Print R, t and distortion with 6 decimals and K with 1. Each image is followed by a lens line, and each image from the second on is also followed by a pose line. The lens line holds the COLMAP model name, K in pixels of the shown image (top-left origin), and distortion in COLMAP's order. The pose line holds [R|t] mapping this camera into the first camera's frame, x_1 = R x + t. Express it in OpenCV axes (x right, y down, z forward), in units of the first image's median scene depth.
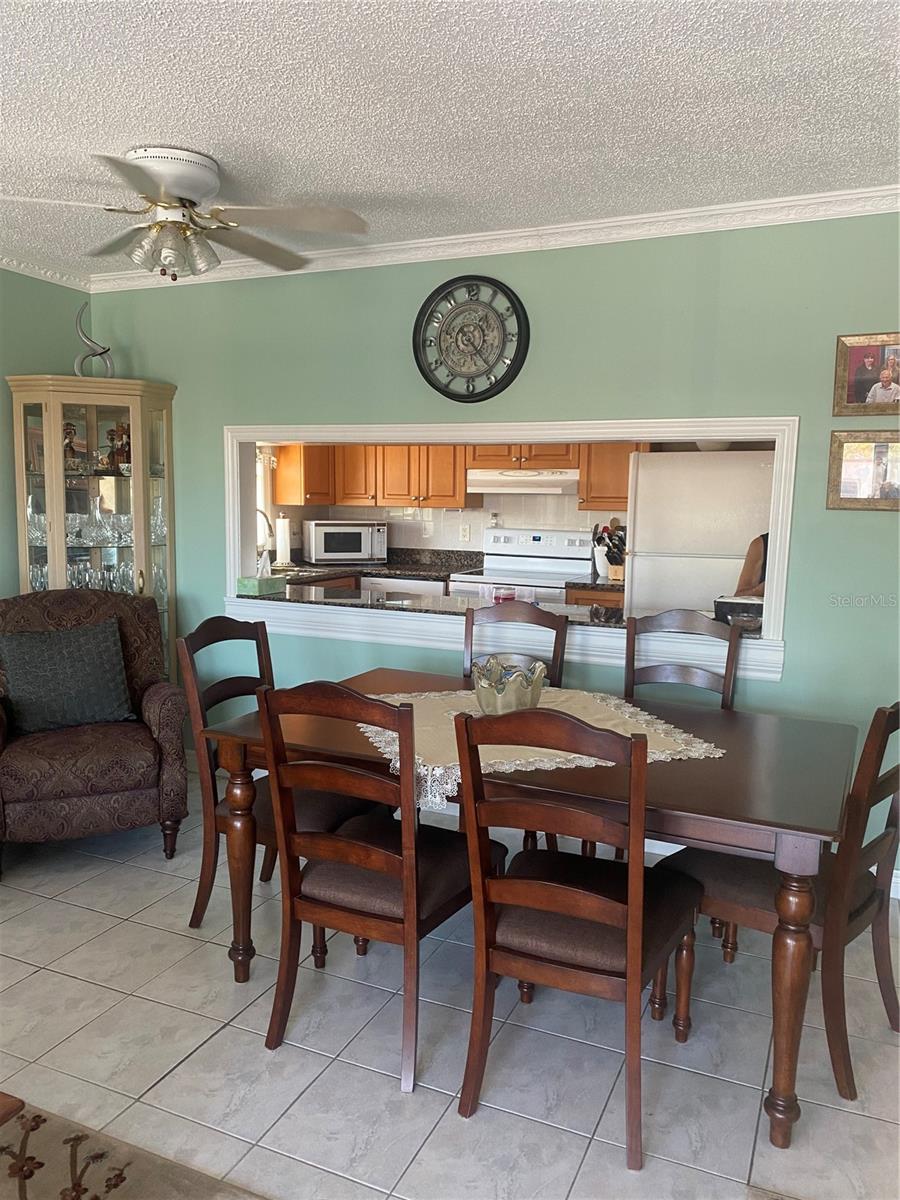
lens RADIAL K [[918.4, 0, 469.9], [0, 918.4, 603.2], [0, 0, 1]] dist [0.025519, -0.014262]
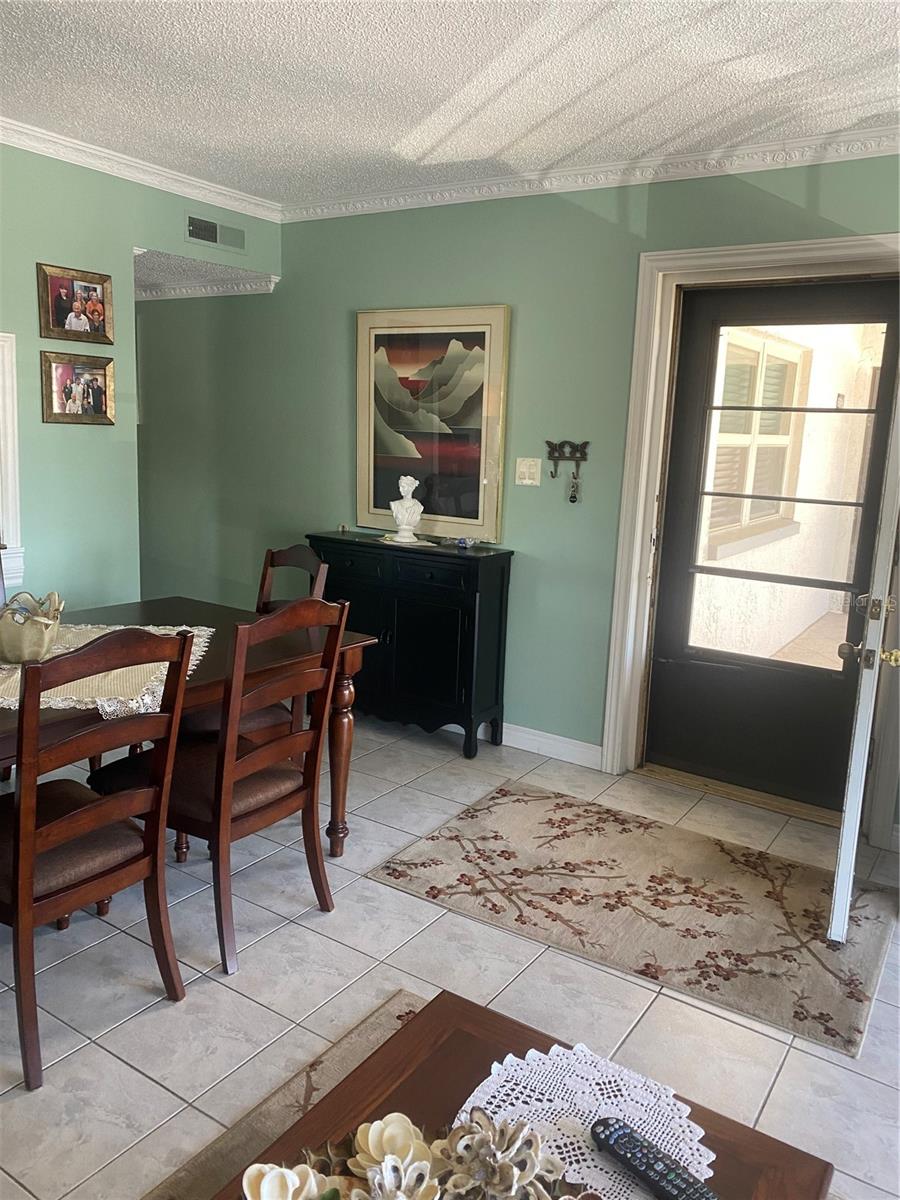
lens RADIAL K [[918.4, 0, 469.9], [0, 918.4, 603.2], [0, 0, 1]] dist [0.025519, -0.014262]
pose [[0.159496, -0.200450, 0.966634, -0.668245], [0.088061, 0.978154, 0.188309, -0.057313], [-0.983263, 0.055088, 0.173663, 0.333213]]
